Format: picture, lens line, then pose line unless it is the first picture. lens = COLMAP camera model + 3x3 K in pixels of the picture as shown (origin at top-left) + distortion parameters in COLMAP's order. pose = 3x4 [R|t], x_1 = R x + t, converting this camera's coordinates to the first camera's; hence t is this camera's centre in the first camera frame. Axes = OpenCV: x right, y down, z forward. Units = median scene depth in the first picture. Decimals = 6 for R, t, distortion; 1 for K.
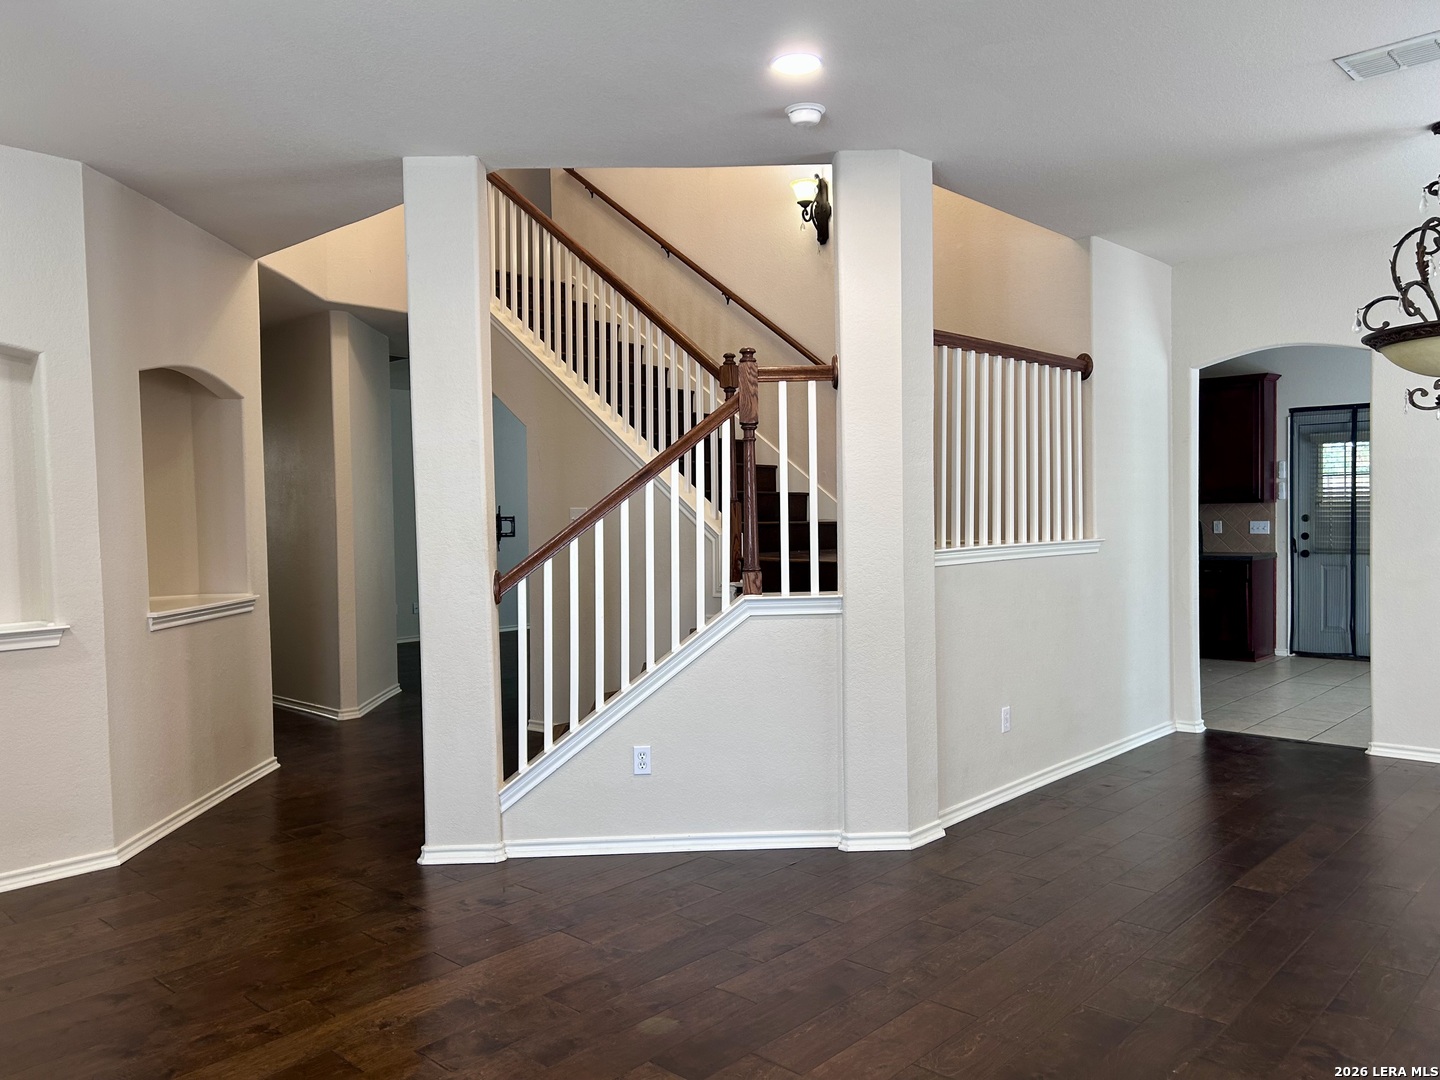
lens RADIAL K [[1085.4, 0, 720.9], [0, 1085.4, 541.9], [0, 0, 1]] dist [0.007526, -0.000469]
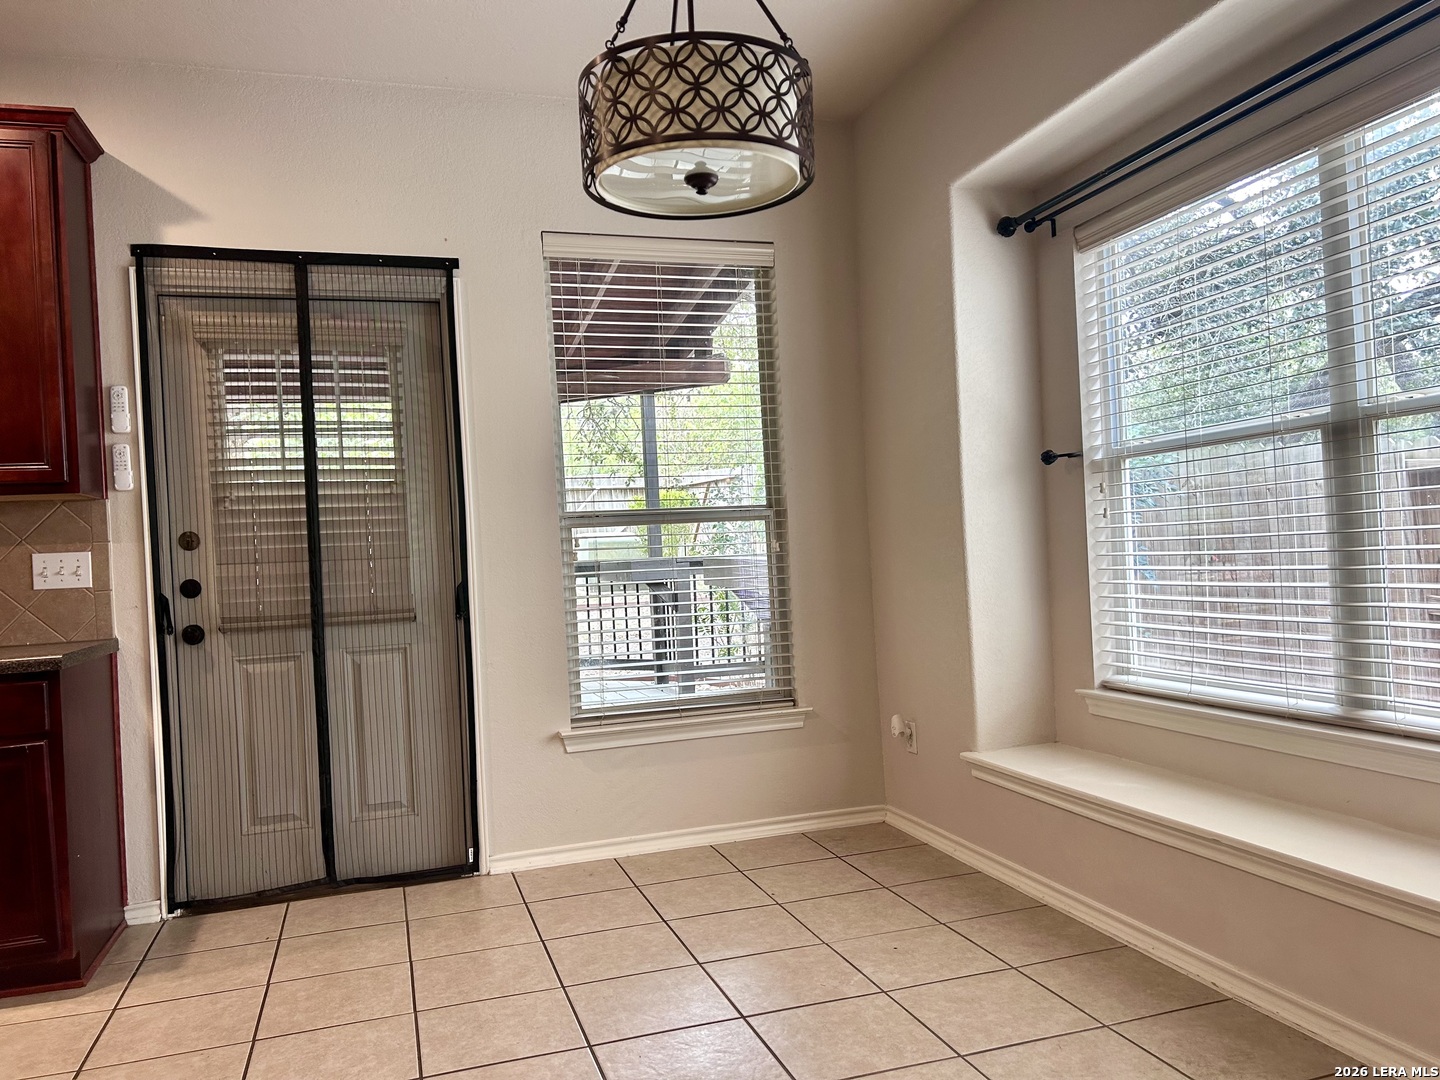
lens RADIAL K [[1085.4, 0, 721.8], [0, 1085.4, 545.6], [0, 0, 1]] dist [0.007526, -0.000469]
pose [[0.469834, -0.015862, 0.882613, 0.290736], [0.057074, 0.998292, -0.012441, -0.004915], [-0.880908, 0.056219, 0.469937, 0.658833]]
